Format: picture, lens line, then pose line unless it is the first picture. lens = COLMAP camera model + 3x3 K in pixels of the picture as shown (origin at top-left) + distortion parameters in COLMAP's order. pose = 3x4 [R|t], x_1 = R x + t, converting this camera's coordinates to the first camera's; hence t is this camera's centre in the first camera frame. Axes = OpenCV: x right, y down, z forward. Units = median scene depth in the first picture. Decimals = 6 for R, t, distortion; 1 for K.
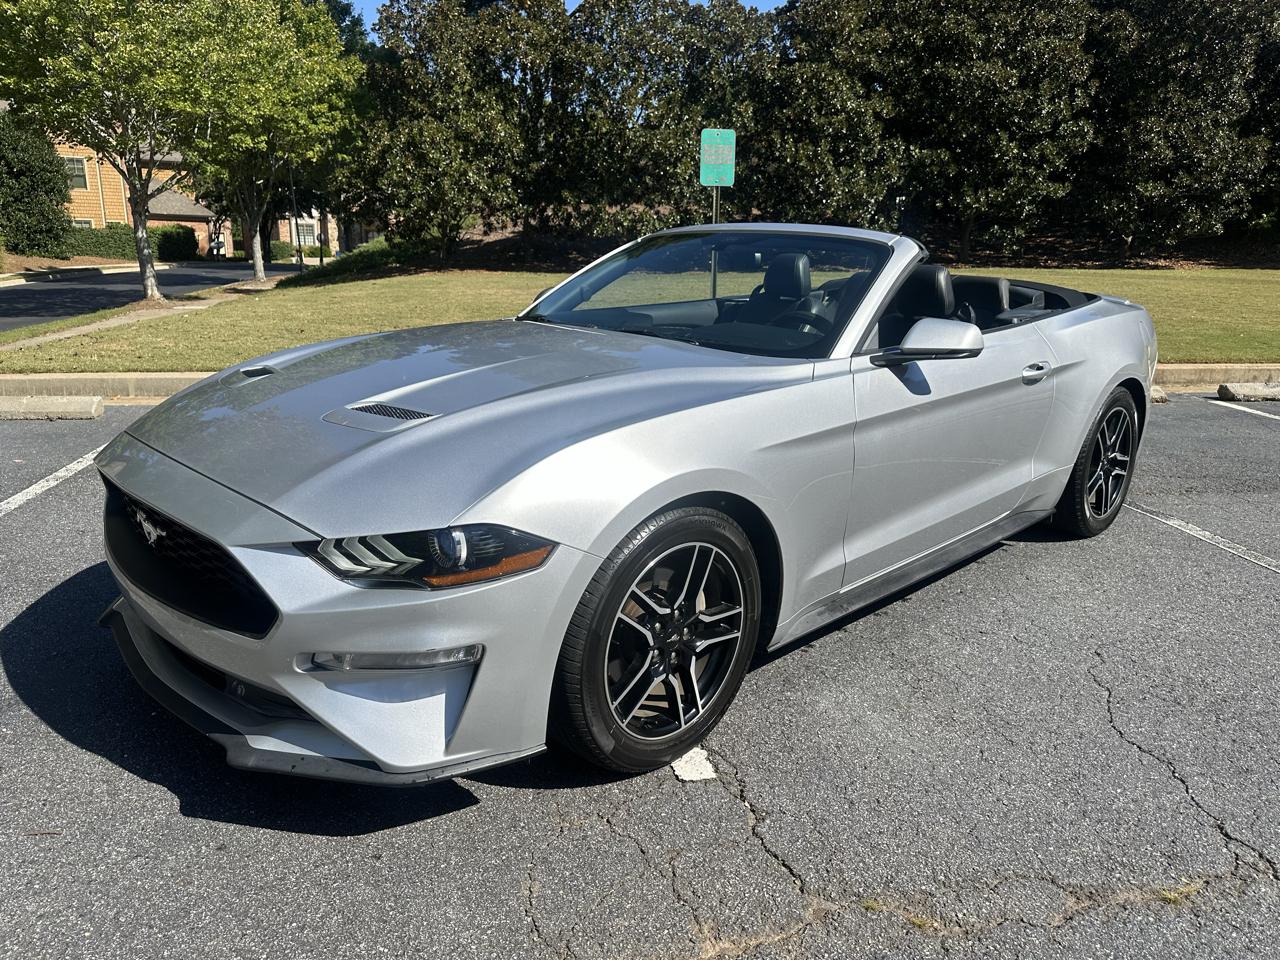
lens RADIAL K [[900.6, 0, 640.0], [0, 900.6, 480.0], [0, 0, 1]] dist [0.003181, -0.005405]
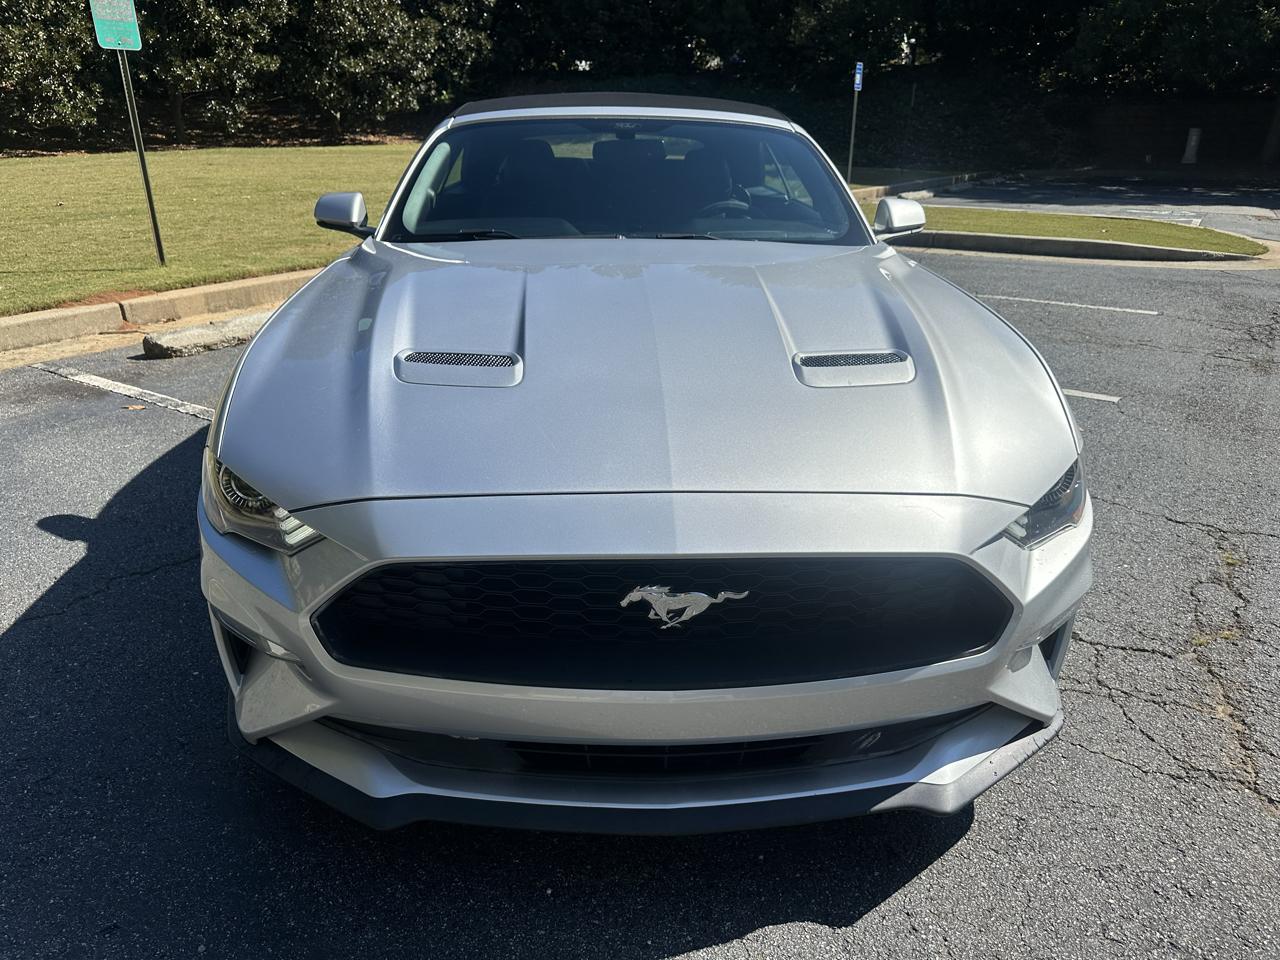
lens RADIAL K [[906.2, 0, 646.9], [0, 906.2, 474.9], [0, 0, 1]] dist [0.009436, -0.022311]
pose [[0.654039, -0.283060, 0.701506, -0.266074], [0.199163, 0.959068, 0.201300, -0.046485], [-0.729772, 0.008056, 0.683643, 0.151164]]
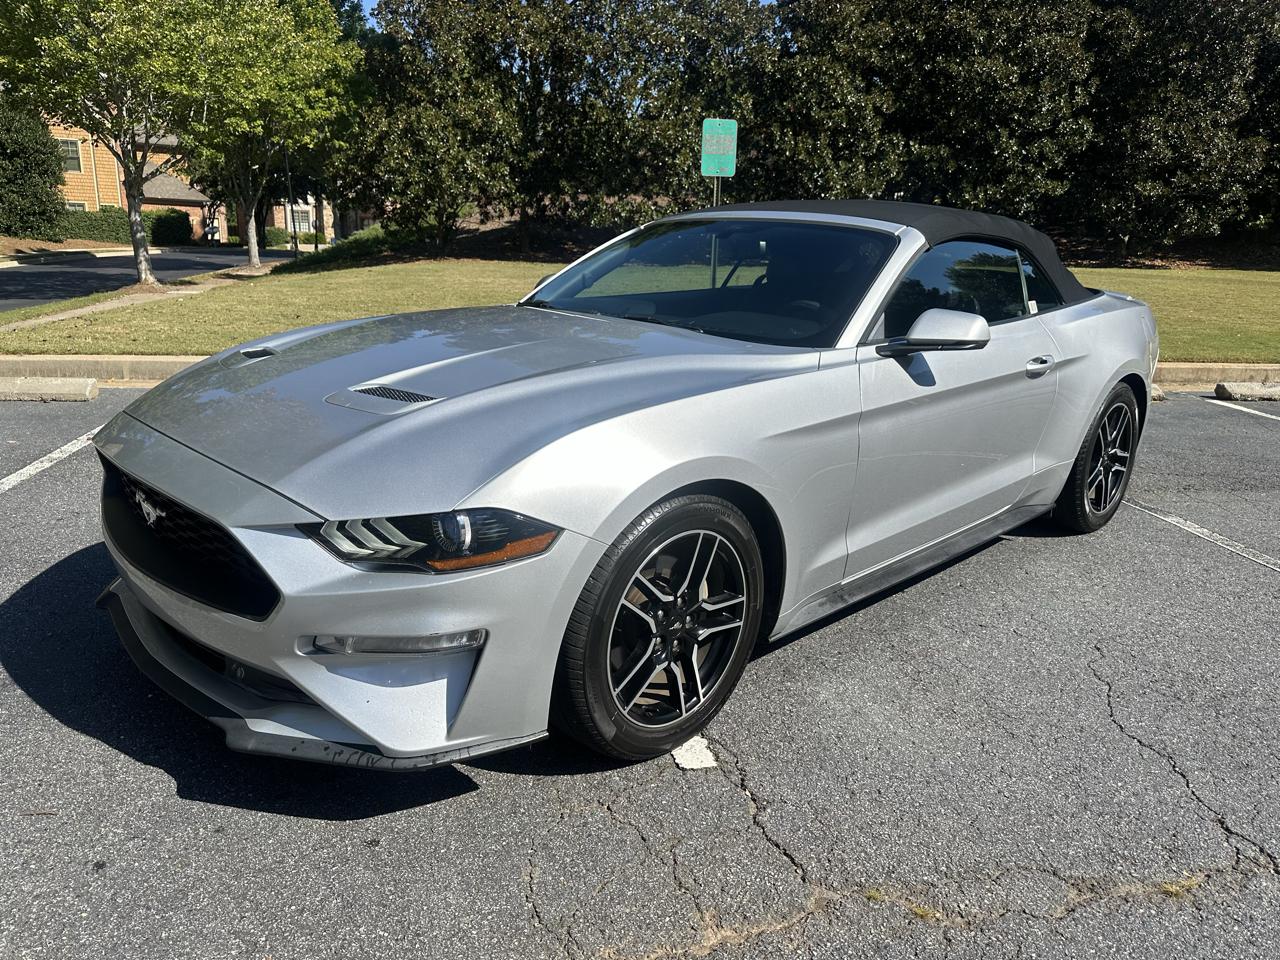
lens RADIAL K [[901.3, 0, 638.5], [0, 901.3, 480.1], [0, 0, 1]] dist [0.001144, -0.004161]
pose [[0.999879, 0.014310, 0.006092, -0.003473], [-0.014360, 0.999862, 0.008347, 0.001797], [-0.005972, -0.008433, 0.999947, 0.001737]]
